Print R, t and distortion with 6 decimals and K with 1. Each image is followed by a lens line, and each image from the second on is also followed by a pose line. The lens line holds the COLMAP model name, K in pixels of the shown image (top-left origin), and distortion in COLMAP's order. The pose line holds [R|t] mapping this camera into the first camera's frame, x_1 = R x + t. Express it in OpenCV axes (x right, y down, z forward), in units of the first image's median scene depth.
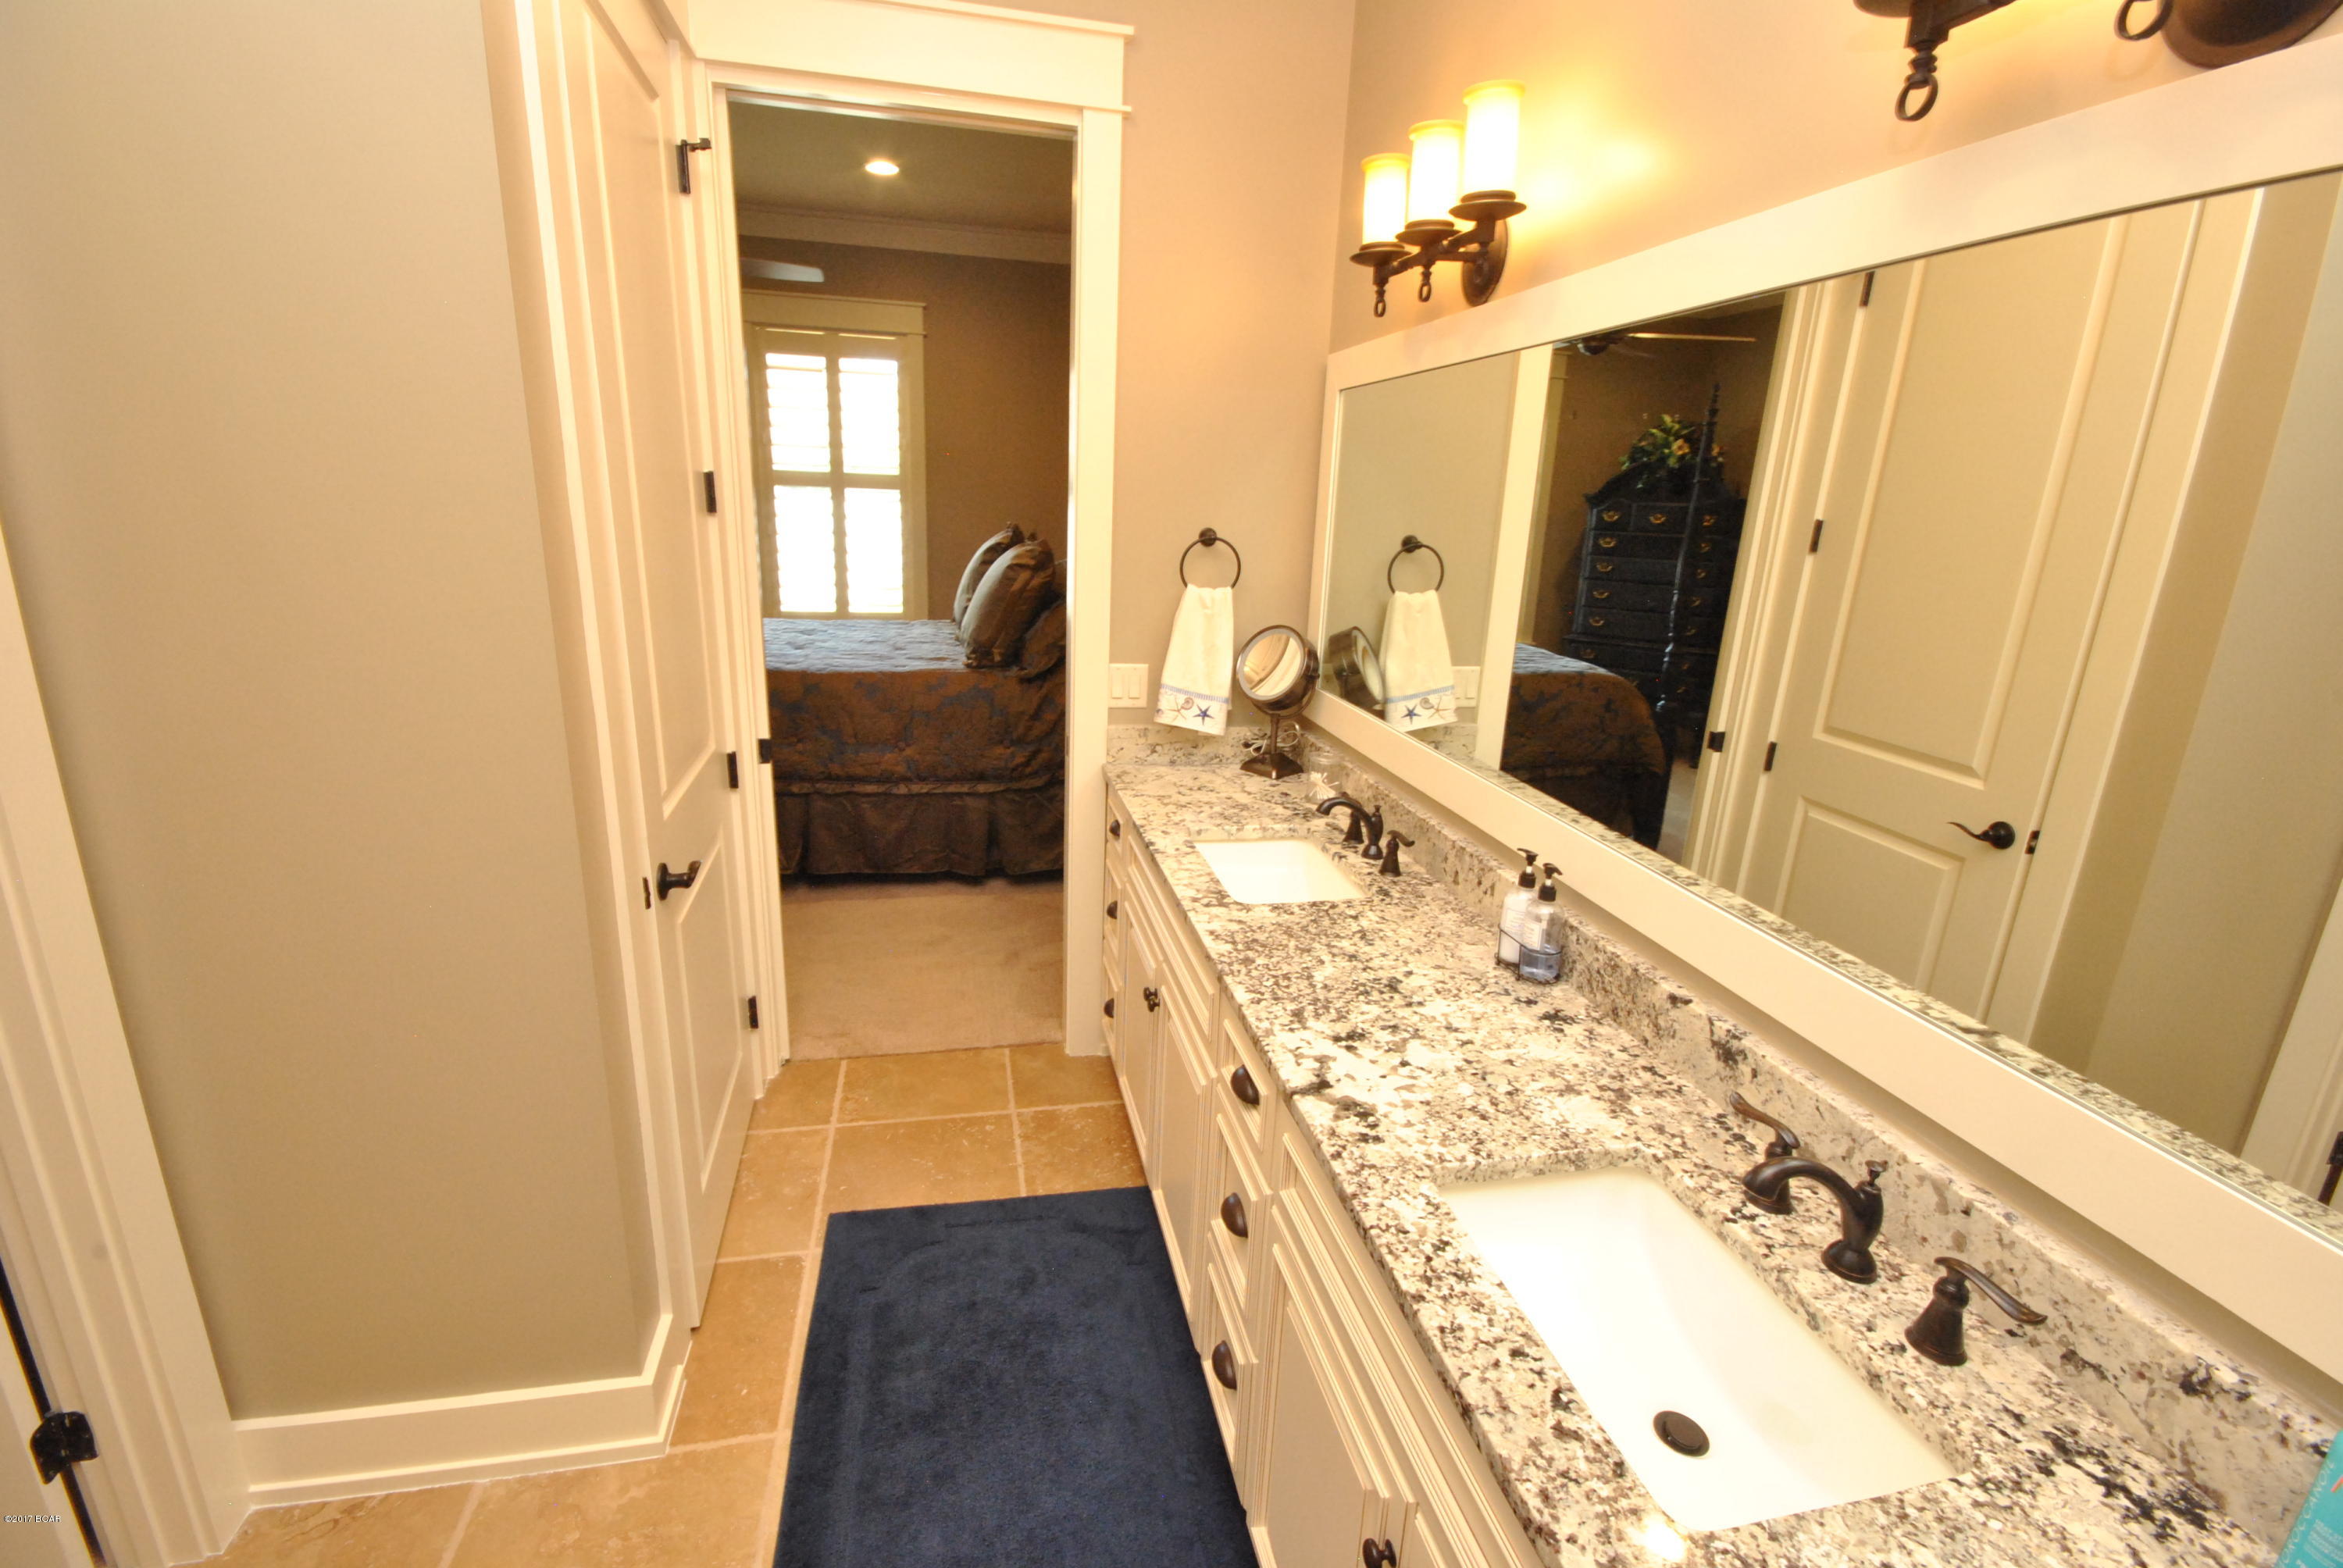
lens RADIAL K [[1046.4, 0, 1174.8], [0, 1046.4, 776.8], [0, 0, 1]] dist [-0.000302, -0.001421]
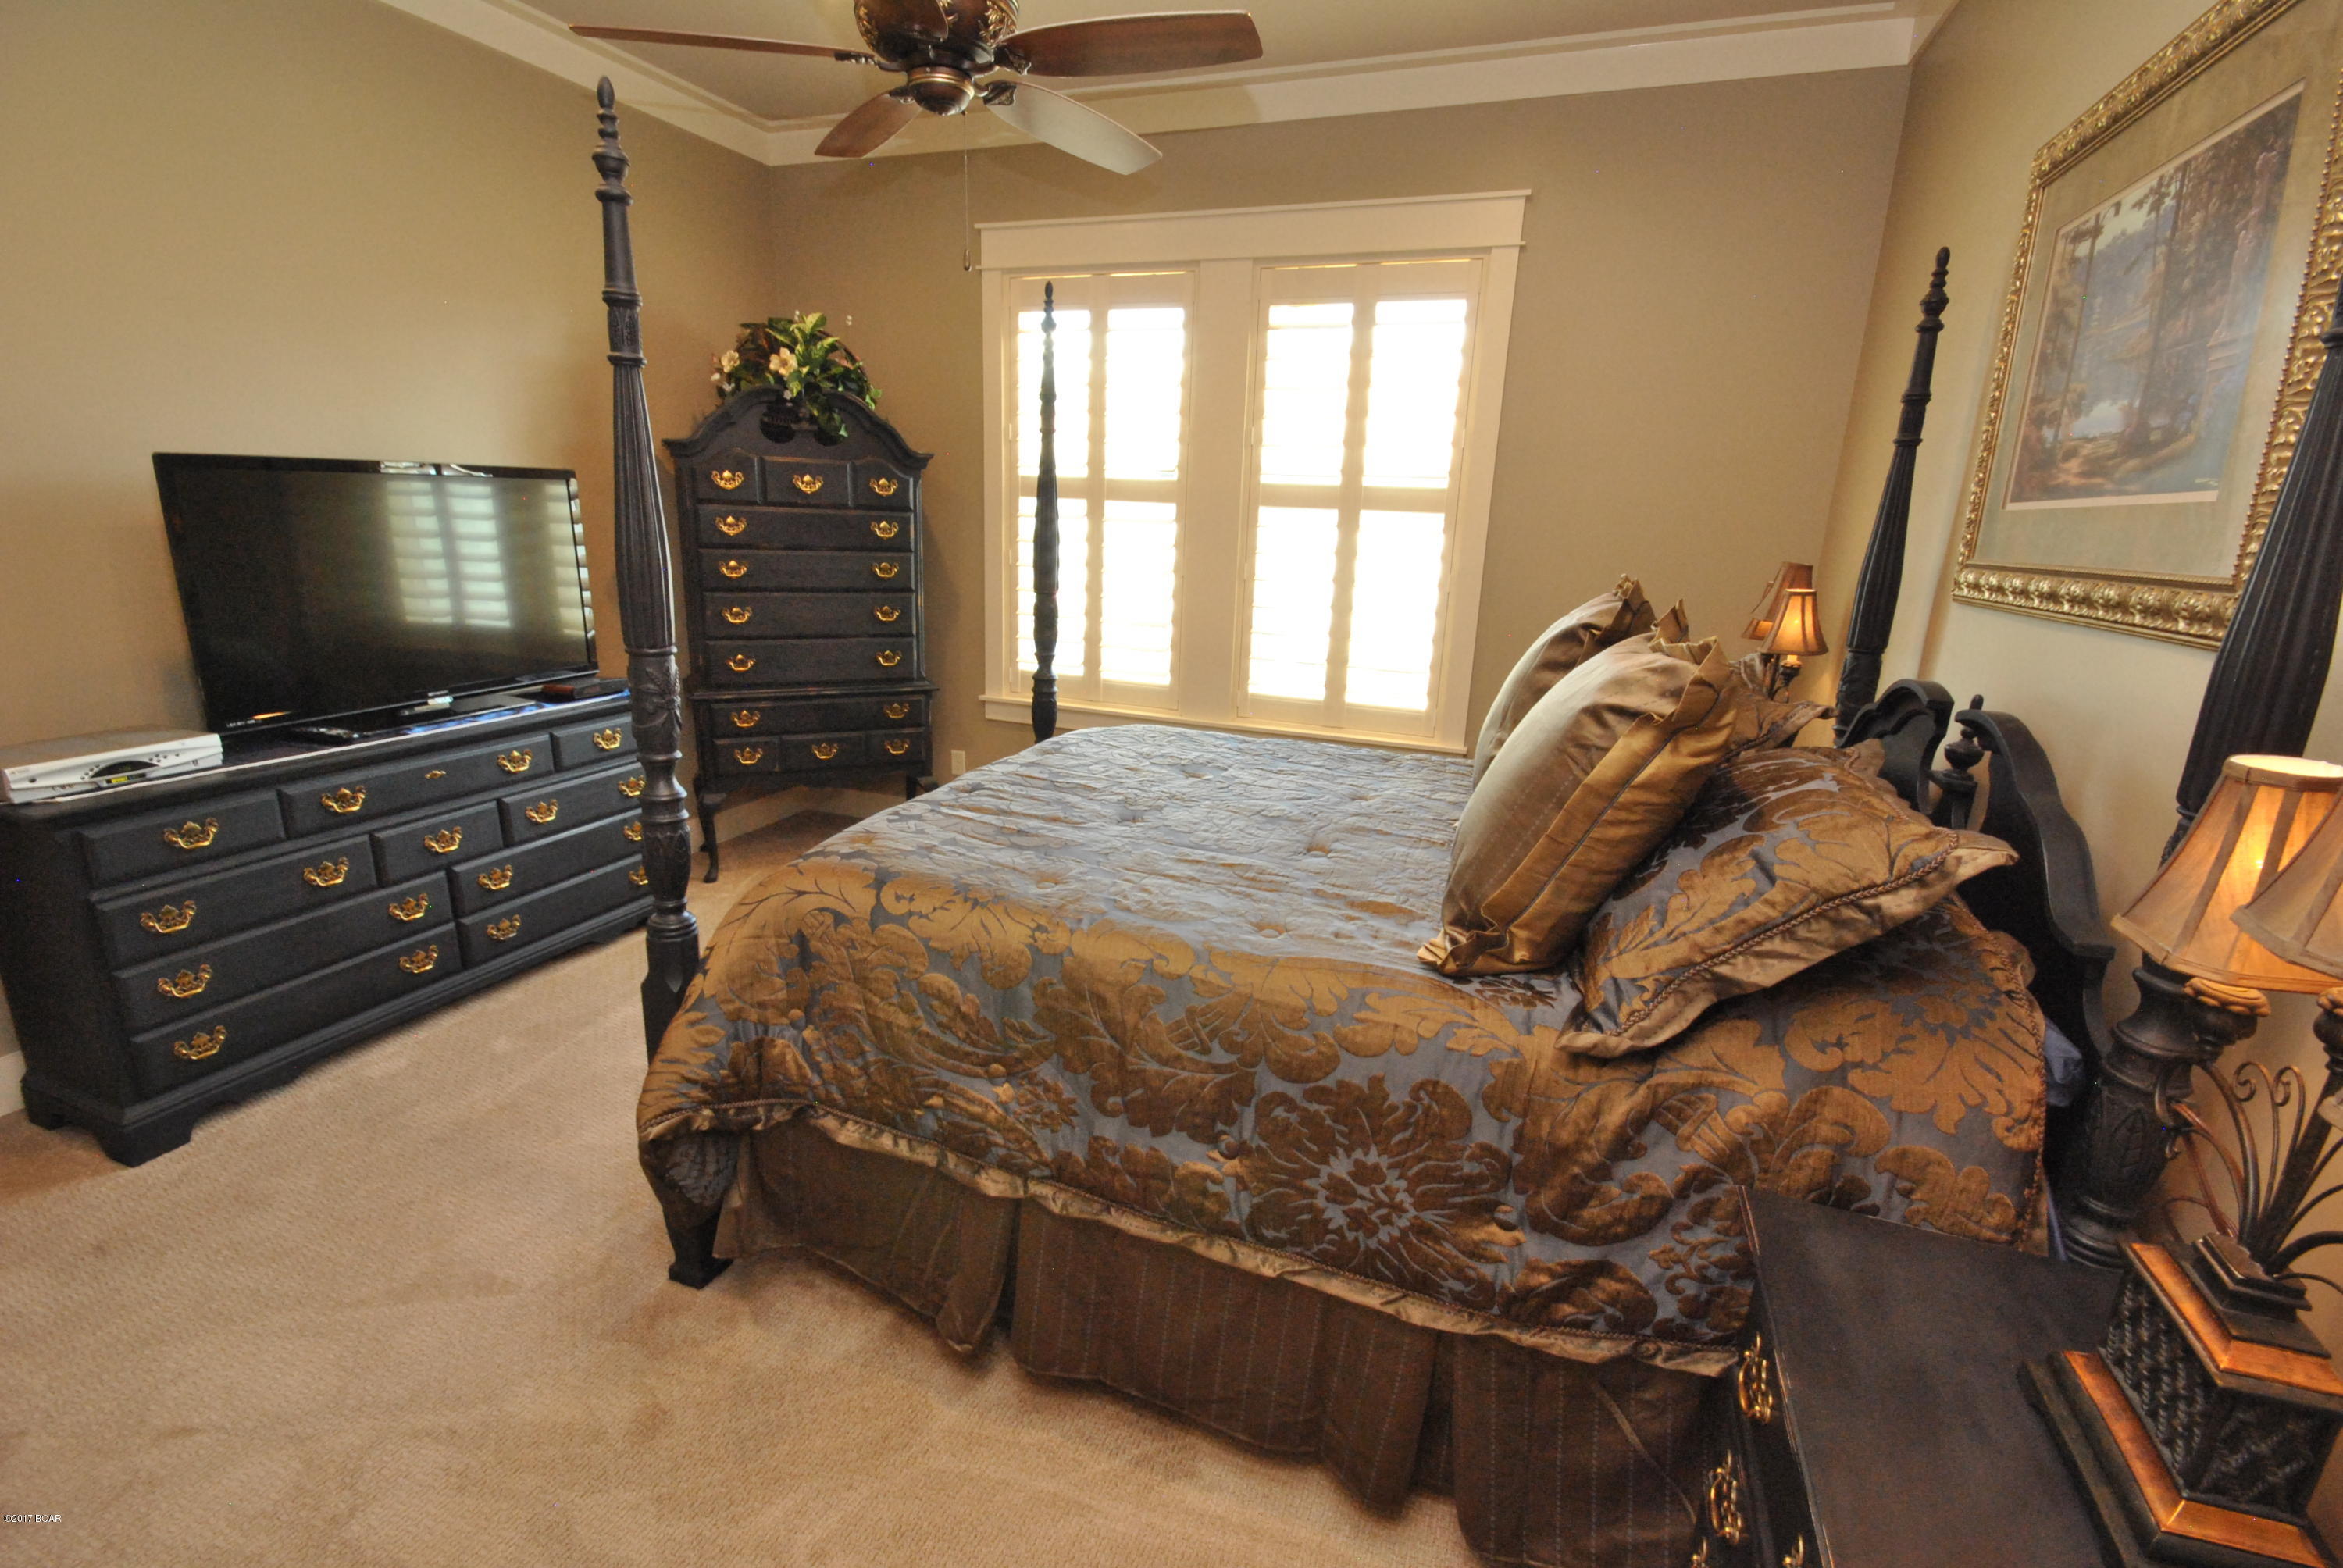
lens RADIAL K [[1046.4, 0, 1164.9], [0, 1046.4, 767.0], [0, 0, 1]] dist [-0.000302, -0.001421]
pose [[0.837503, 0.125183, -0.531901, -0.059889], [-0.146080, 0.989269, 0.002815, -0.109867], [0.526545, 0.075342, 0.846802, 0.425124]]
